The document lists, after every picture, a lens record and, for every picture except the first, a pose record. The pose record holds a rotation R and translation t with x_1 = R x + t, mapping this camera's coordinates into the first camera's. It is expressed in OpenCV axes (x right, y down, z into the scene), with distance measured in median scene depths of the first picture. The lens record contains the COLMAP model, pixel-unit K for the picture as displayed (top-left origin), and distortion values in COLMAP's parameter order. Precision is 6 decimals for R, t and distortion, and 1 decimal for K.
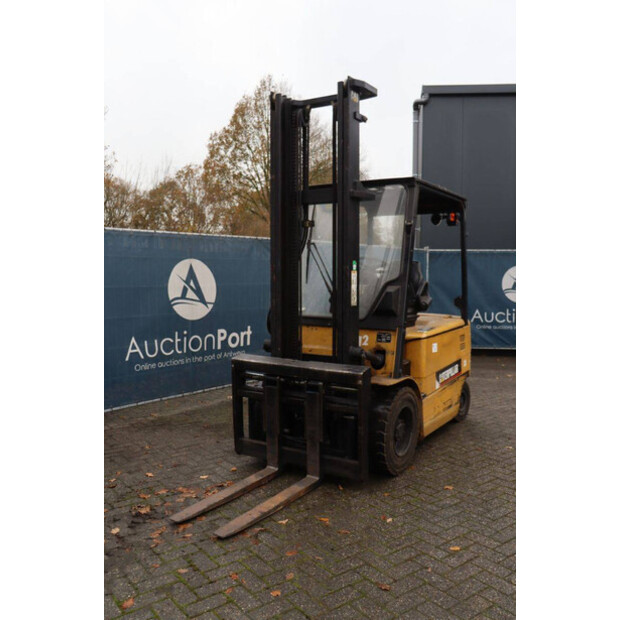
lens RADIAL K [[559.5, 0, 310.0], [0, 559.5, 310.0], [0, 0, 1]] dist [-0.068644, 0.008866]
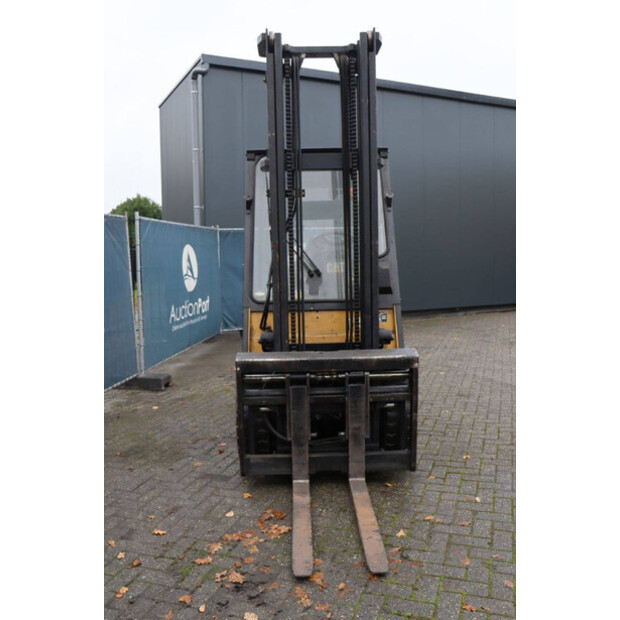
lens RADIAL K [[559.5, 0, 310.0], [0, 559.5, 310.0], [0, 0, 1]] dist [-0.068644, 0.008866]
pose [[0.828475, -0.076829, 0.554731, -0.518515], [0.059315, 0.997011, 0.049498, -0.017844], [-0.556876, -0.008104, 0.830556, 0.299015]]
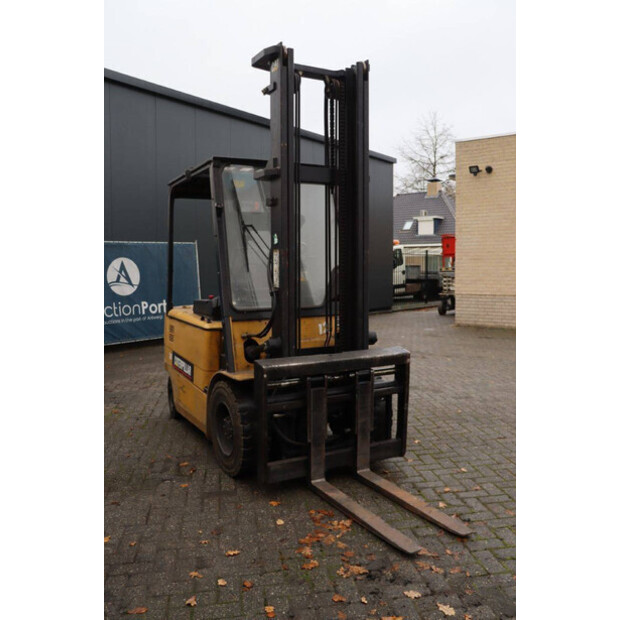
lens RADIAL K [[559.5, 0, 310.0], [0, 559.5, 310.0], [0, 0, 1]] dist [-0.068644, 0.008866]
pose [[0.485448, -0.075811, 0.870972, -0.836680], [0.070986, 0.996362, 0.047160, -0.027045], [-0.871379, 0.038933, 0.489064, 0.587448]]
